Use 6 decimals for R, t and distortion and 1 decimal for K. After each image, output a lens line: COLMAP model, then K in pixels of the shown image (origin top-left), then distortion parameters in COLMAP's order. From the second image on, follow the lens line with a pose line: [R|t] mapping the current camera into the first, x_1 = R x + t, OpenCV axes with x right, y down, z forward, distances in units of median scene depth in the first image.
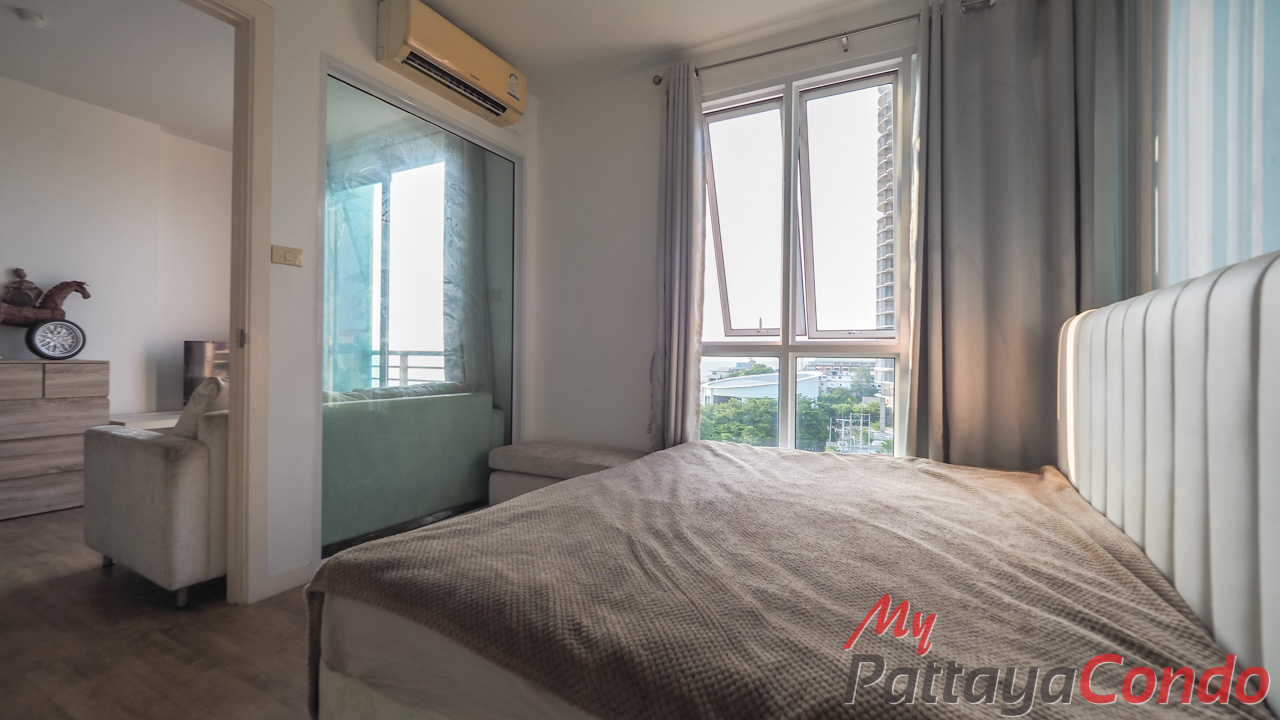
lens RADIAL K [[538.4, 0, 625.6], [0, 538.4, 354.8], [0, 0, 1]] dist [0.000806, 0.000050]
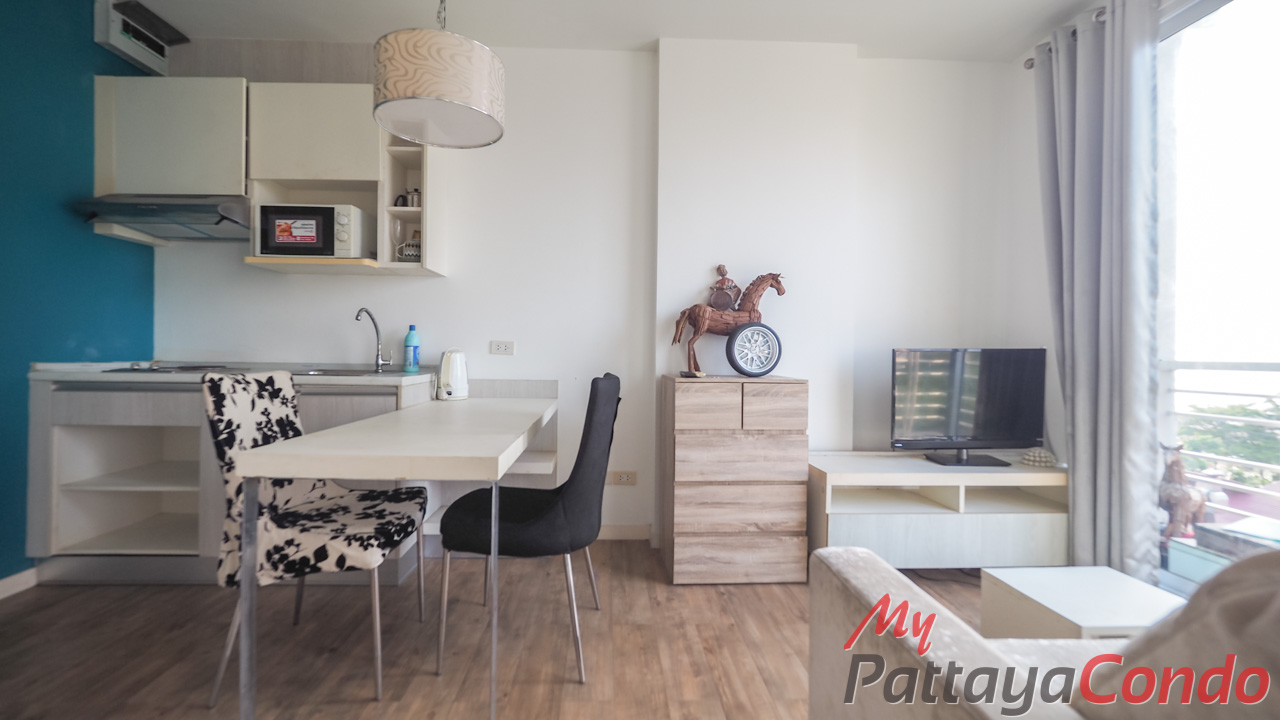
lens RADIAL K [[542.8, 0, 624.7], [0, 542.8, 355.3], [0, 0, 1]] dist [0.010540, -0.014996]
pose [[0.516500, -0.001307, -0.856286, -0.482377], [-0.002079, 0.999994, -0.002781, -0.018192], [0.856284, 0.003217, 0.516495, 0.437536]]
